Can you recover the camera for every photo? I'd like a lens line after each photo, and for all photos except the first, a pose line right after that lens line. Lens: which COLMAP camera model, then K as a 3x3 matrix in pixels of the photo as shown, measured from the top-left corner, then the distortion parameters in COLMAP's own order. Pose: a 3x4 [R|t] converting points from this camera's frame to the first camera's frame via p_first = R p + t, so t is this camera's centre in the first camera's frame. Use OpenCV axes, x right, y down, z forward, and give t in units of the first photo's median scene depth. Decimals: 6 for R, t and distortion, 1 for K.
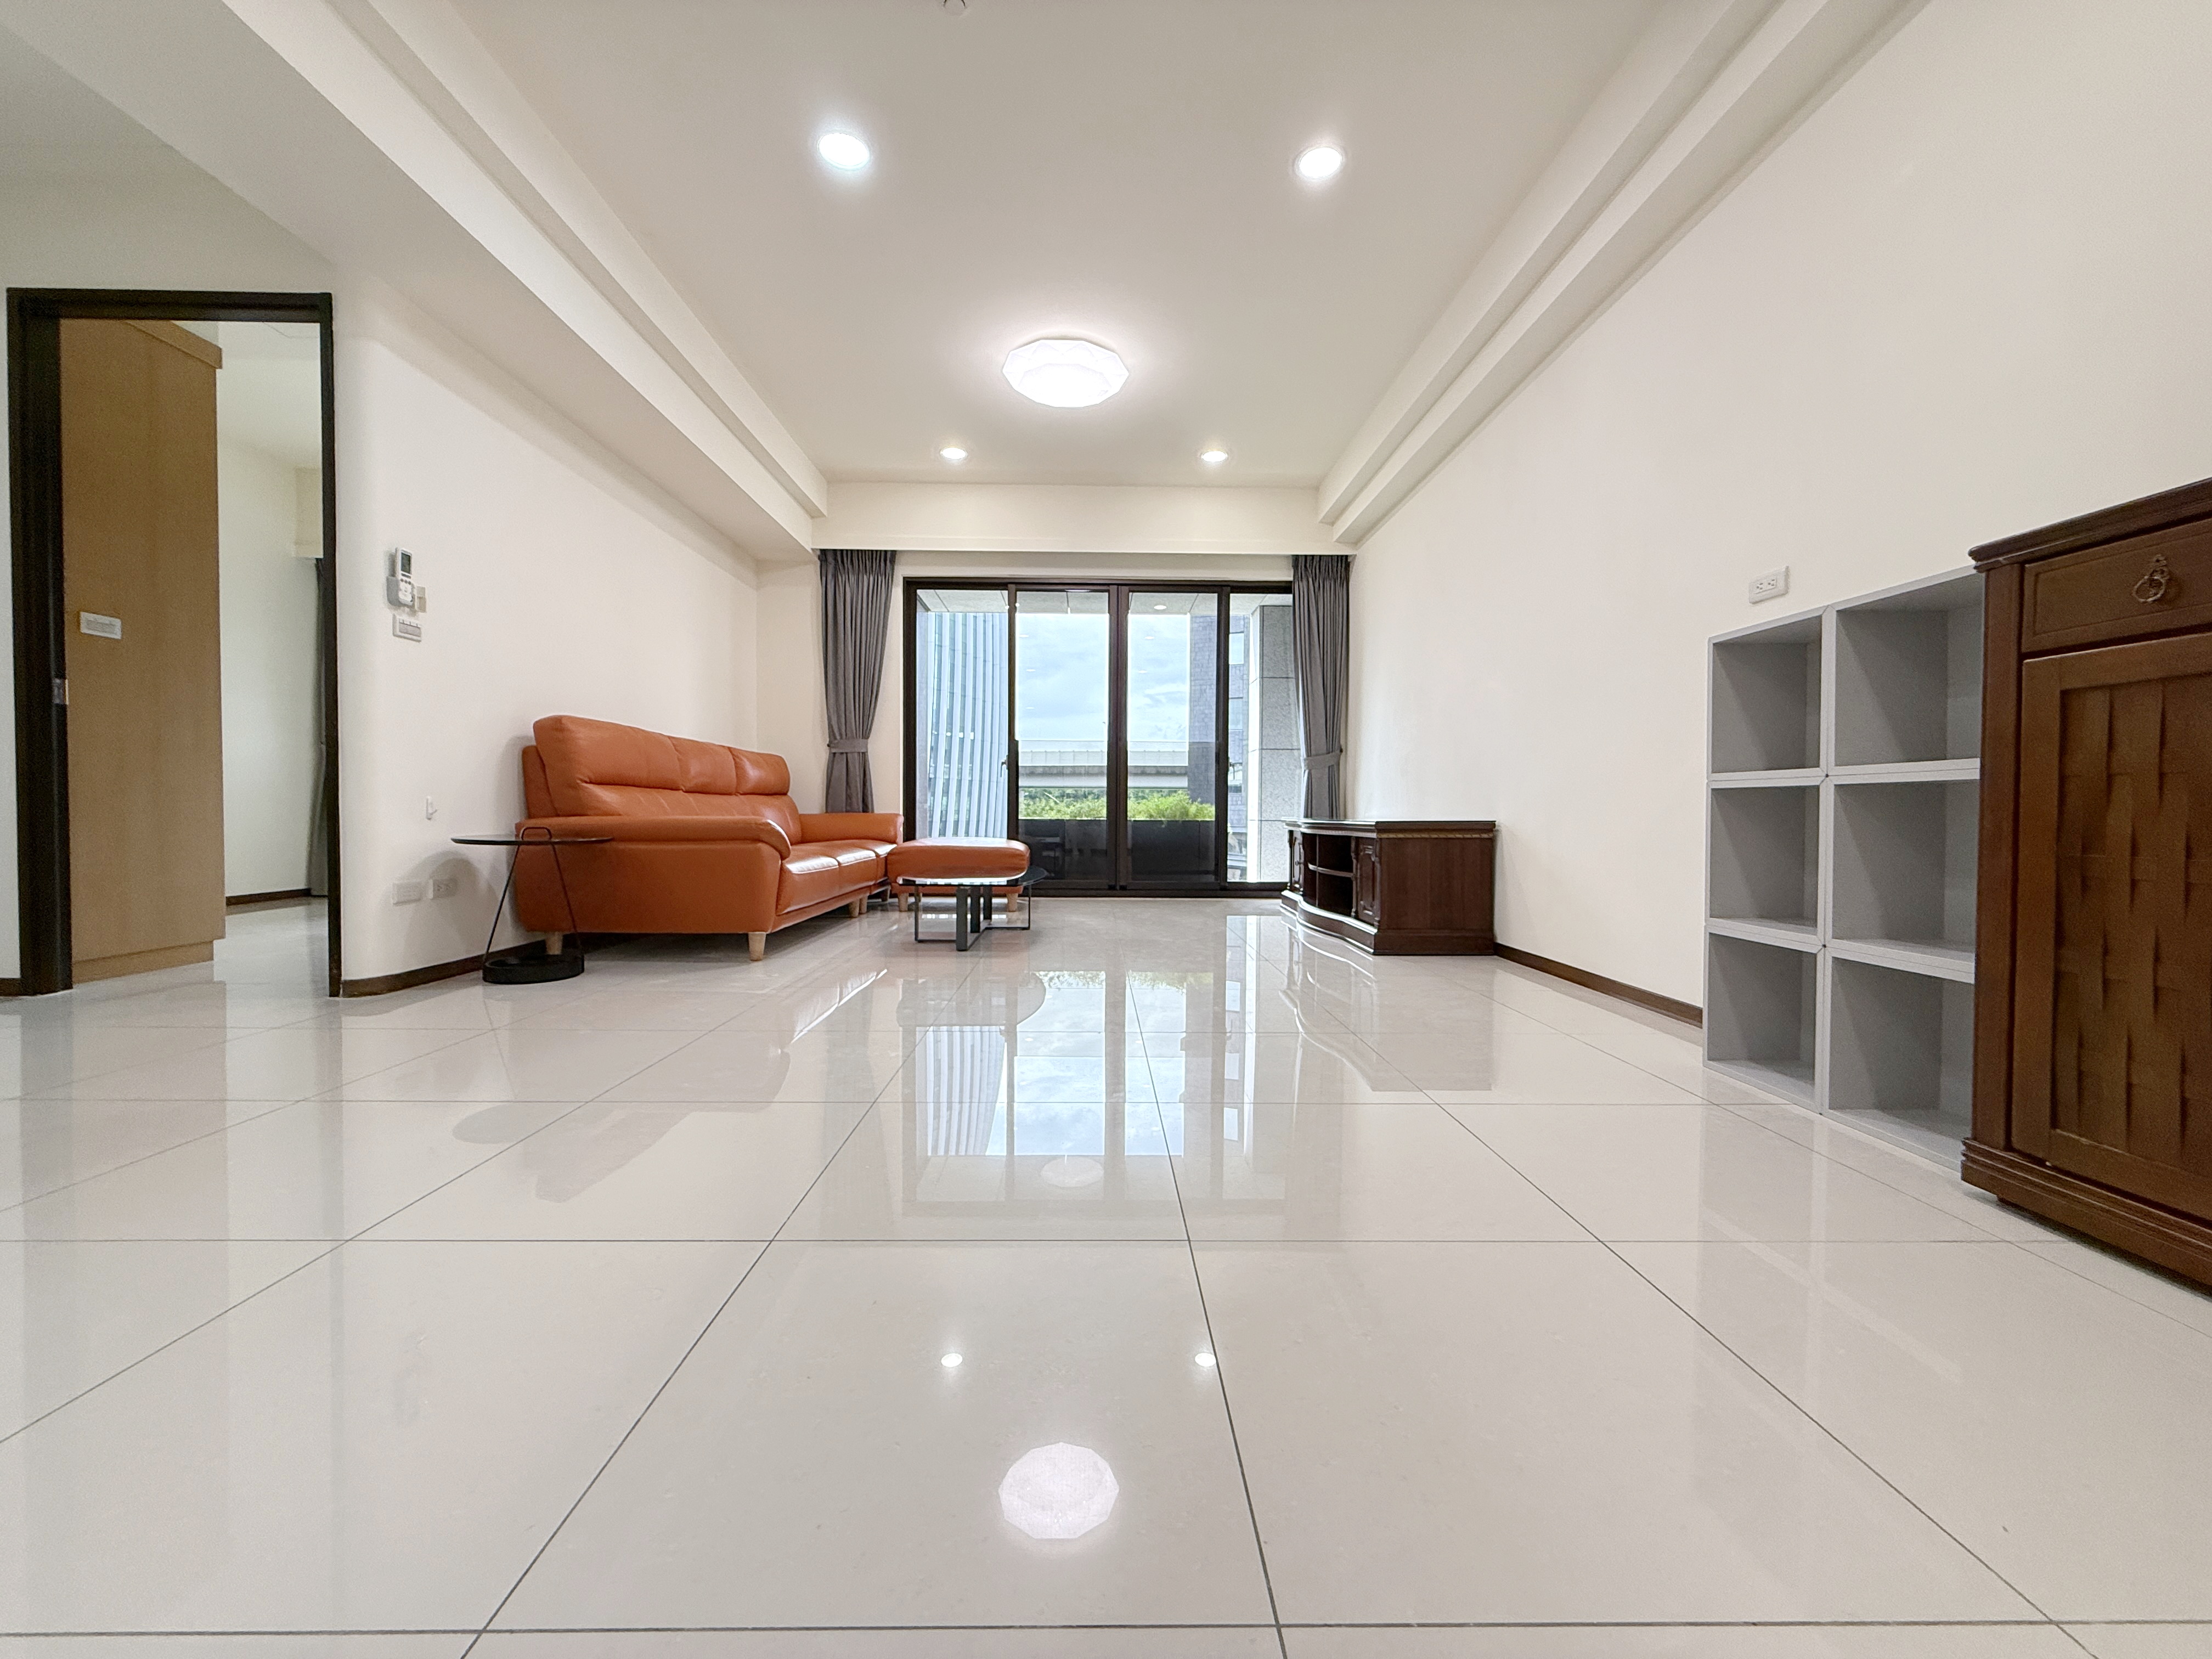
lens RADIAL K [[879.3, 0, 1111.7], [0, 879.3, 830.0], [0, 0, 1]] dist [-0.000024, -0.000572]
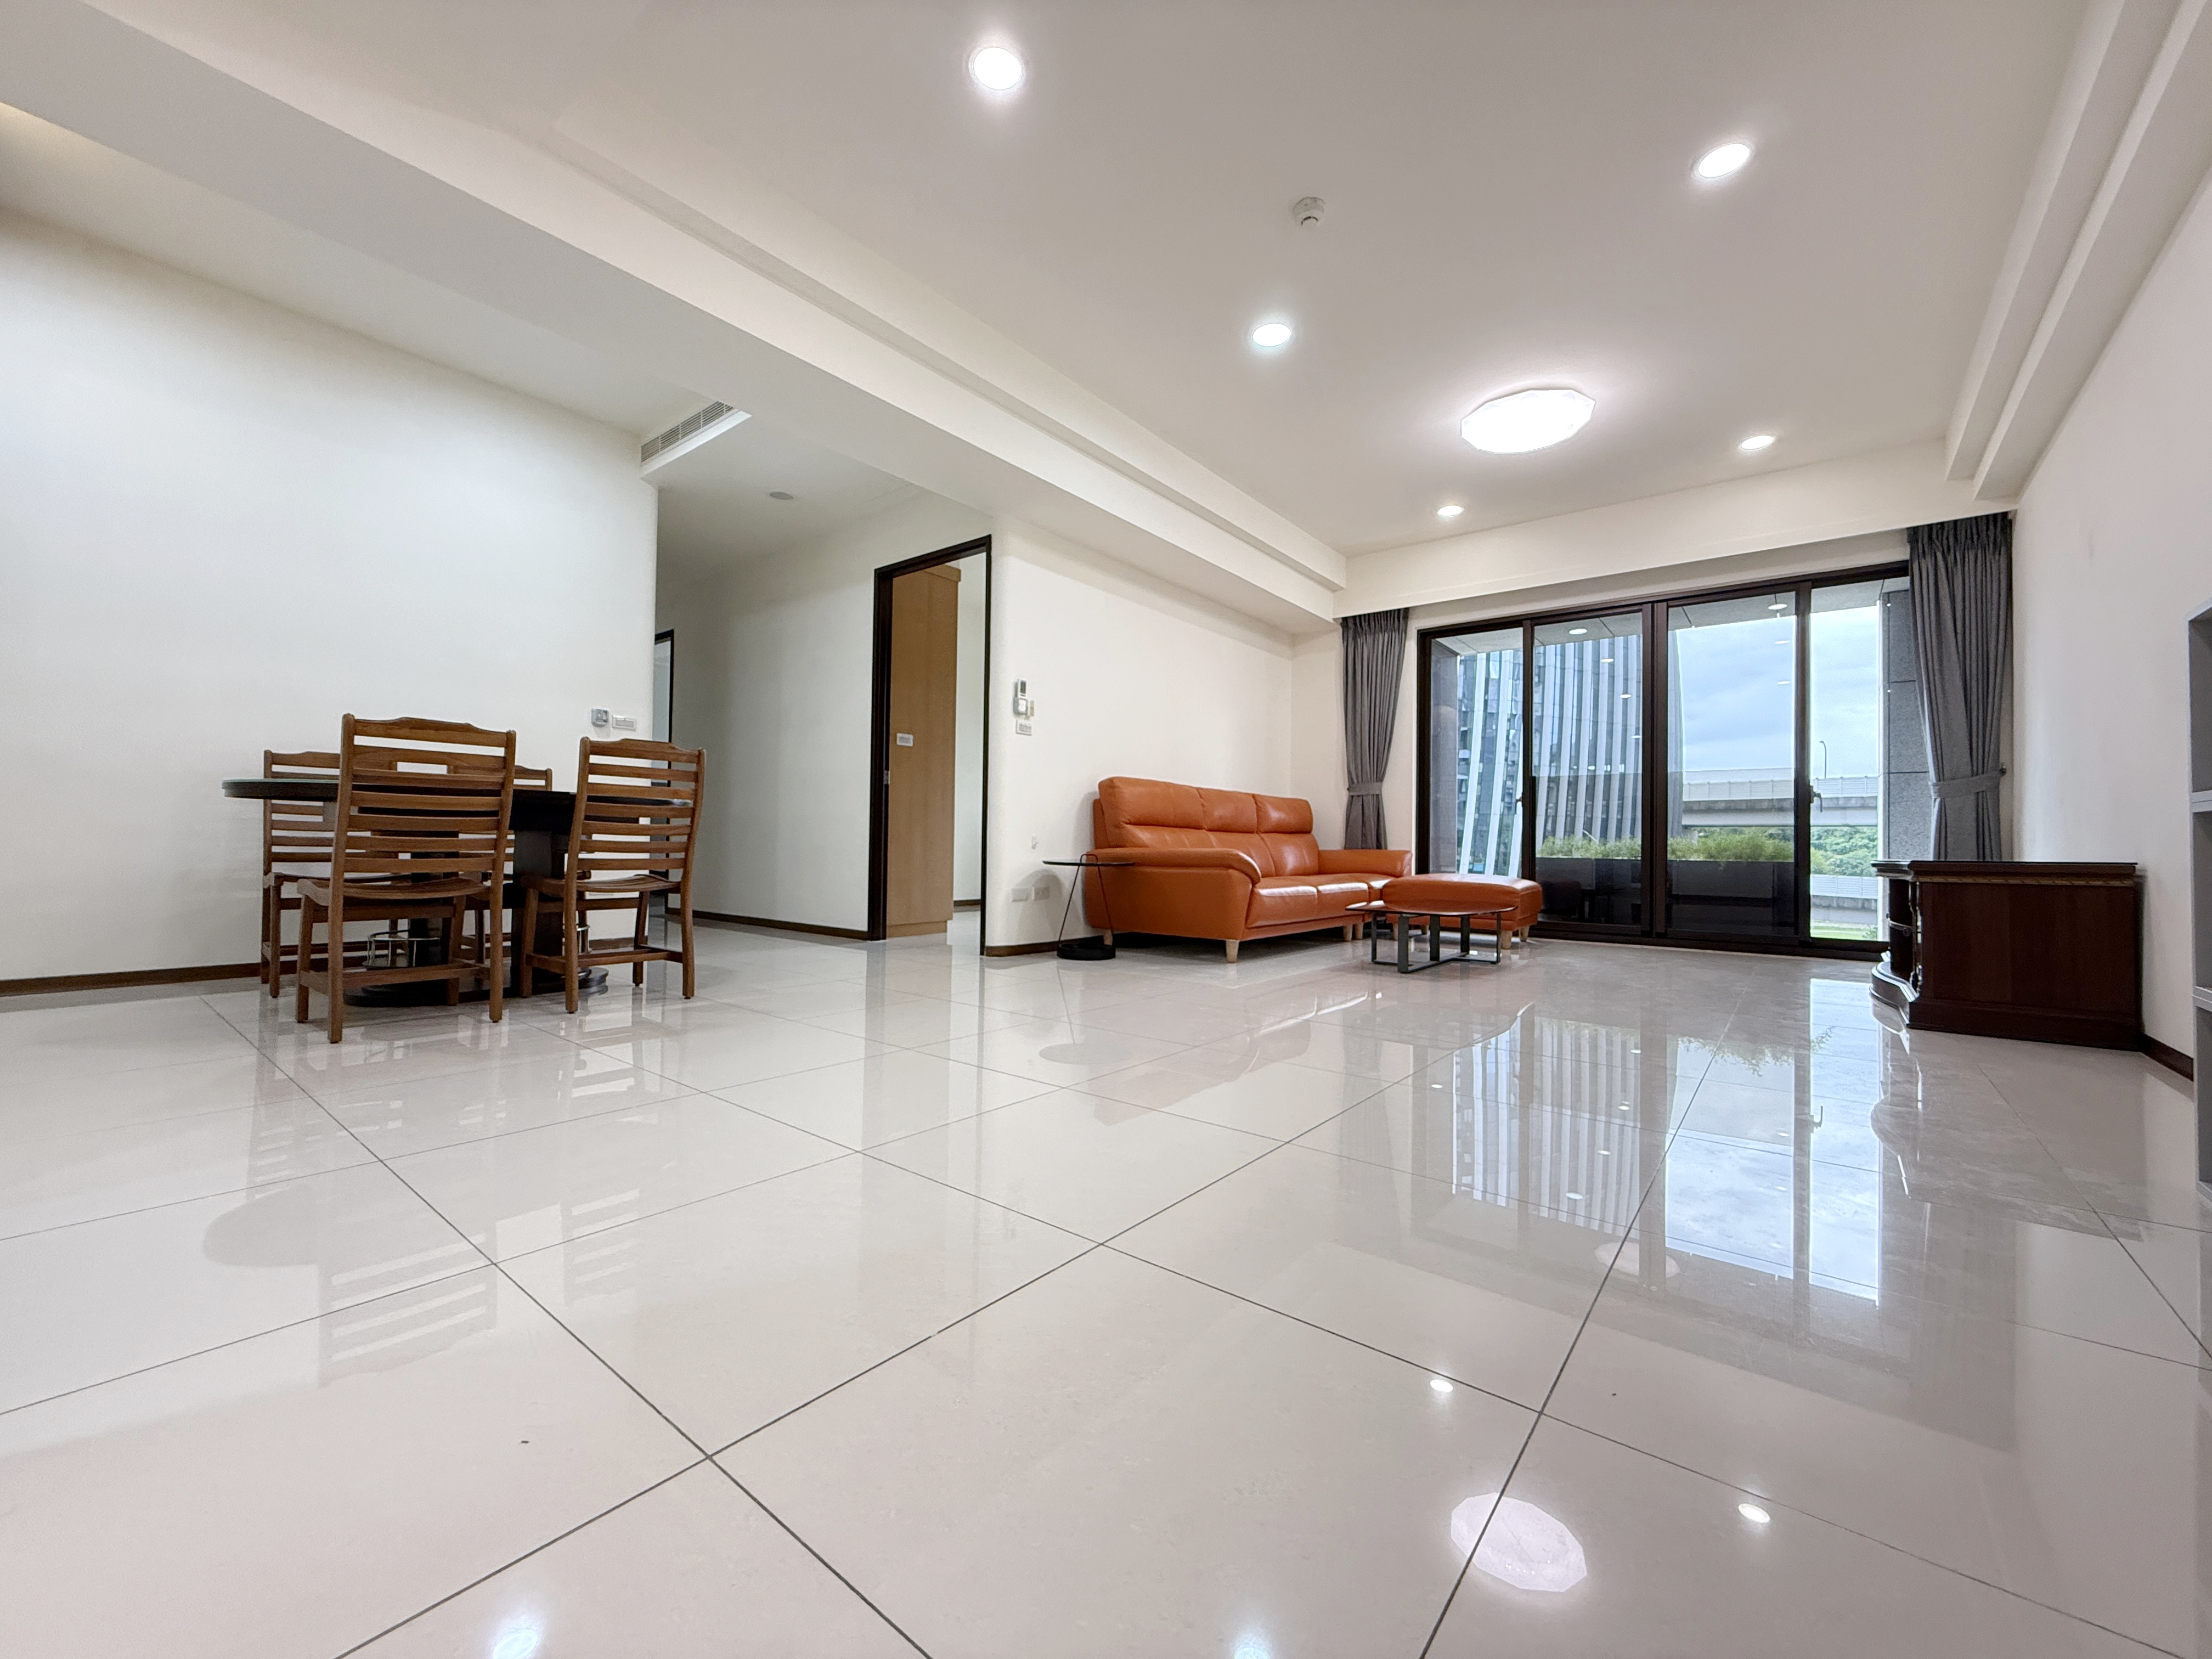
lens RADIAL K [[879.3, 0, 1104.8], [0, 879.3, 829.5], [0, 0, 1]] dist [-0.000024, -0.000572]
pose [[0.770594, -0.007298, -0.637284, 0.181536], [-0.023003, 0.998964, -0.039256, 0.007326], [0.636911, 0.044910, 0.769628, -0.067615]]
